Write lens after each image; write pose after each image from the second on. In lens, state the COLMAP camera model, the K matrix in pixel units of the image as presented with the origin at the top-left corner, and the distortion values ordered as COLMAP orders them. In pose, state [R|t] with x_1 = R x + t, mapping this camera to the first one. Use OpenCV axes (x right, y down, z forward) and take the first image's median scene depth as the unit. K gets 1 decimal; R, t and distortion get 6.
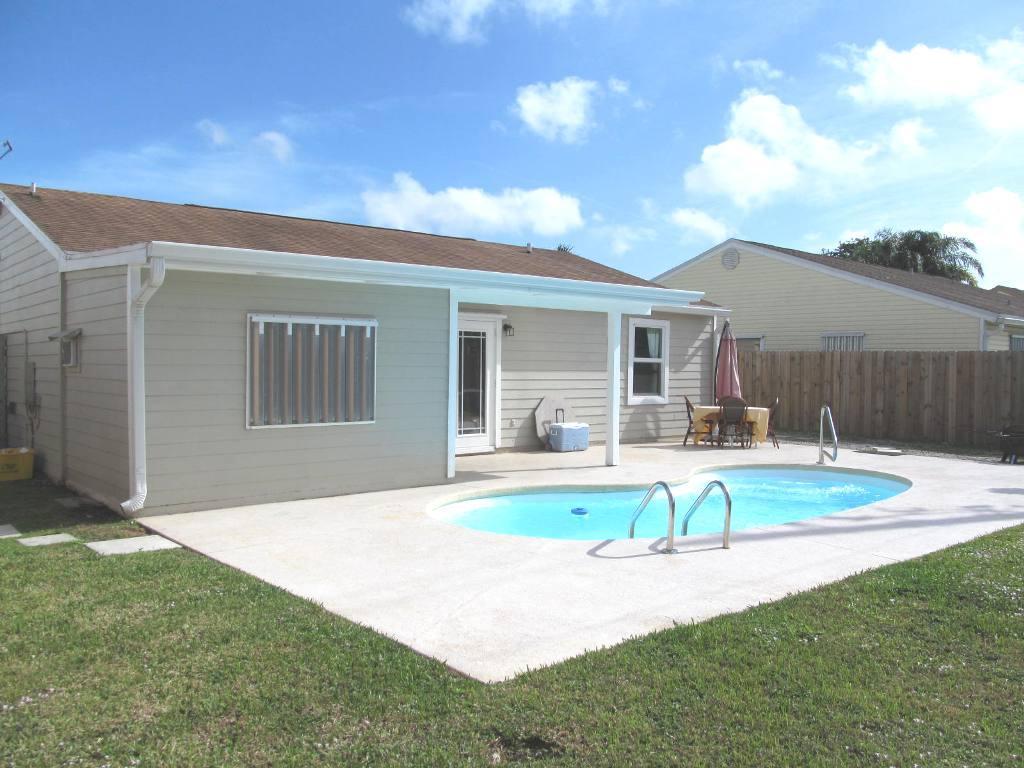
lens RADIAL K [[859.4, 0, 488.7], [0, 859.4, 382.8], [0, 0, 1]] dist [-0.082805, 0.116773]
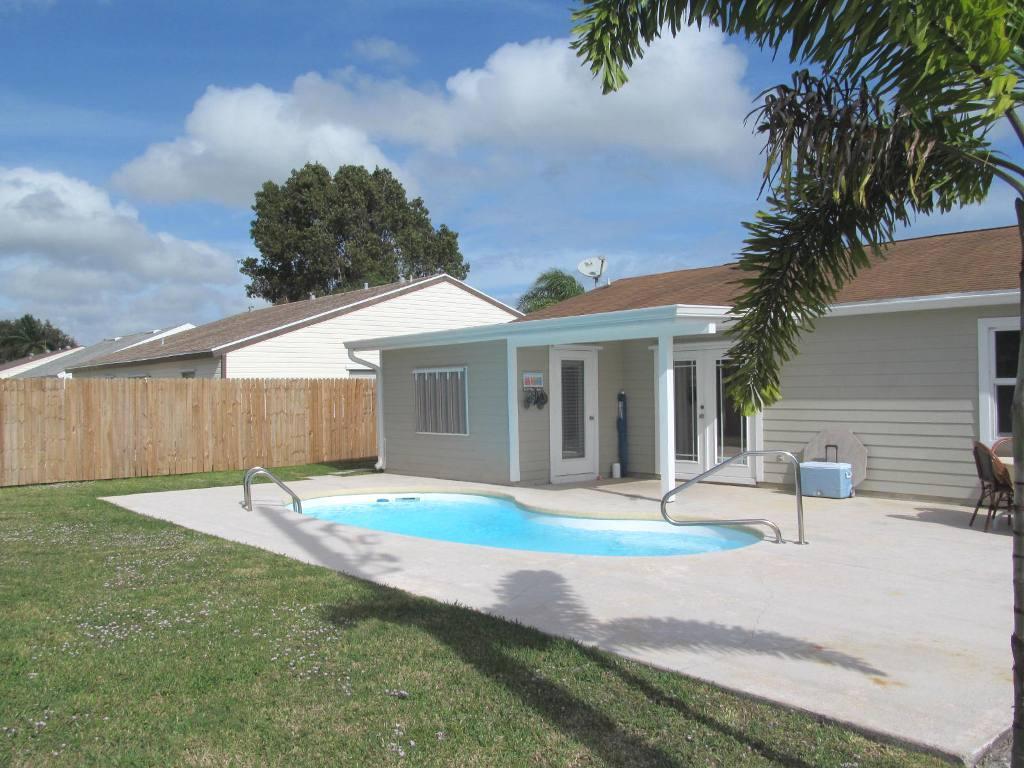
lens RADIAL K [[837.4, 0, 484.0], [0, 837.4, 382.0], [0, 0, 1]] dist [-0.061592, 0.038756]
pose [[0.016258, -0.021663, -0.999633, 1.176364], [-0.009267, 0.999719, -0.021816, -0.012891], [0.999825, 0.009619, 0.016053, 0.884188]]
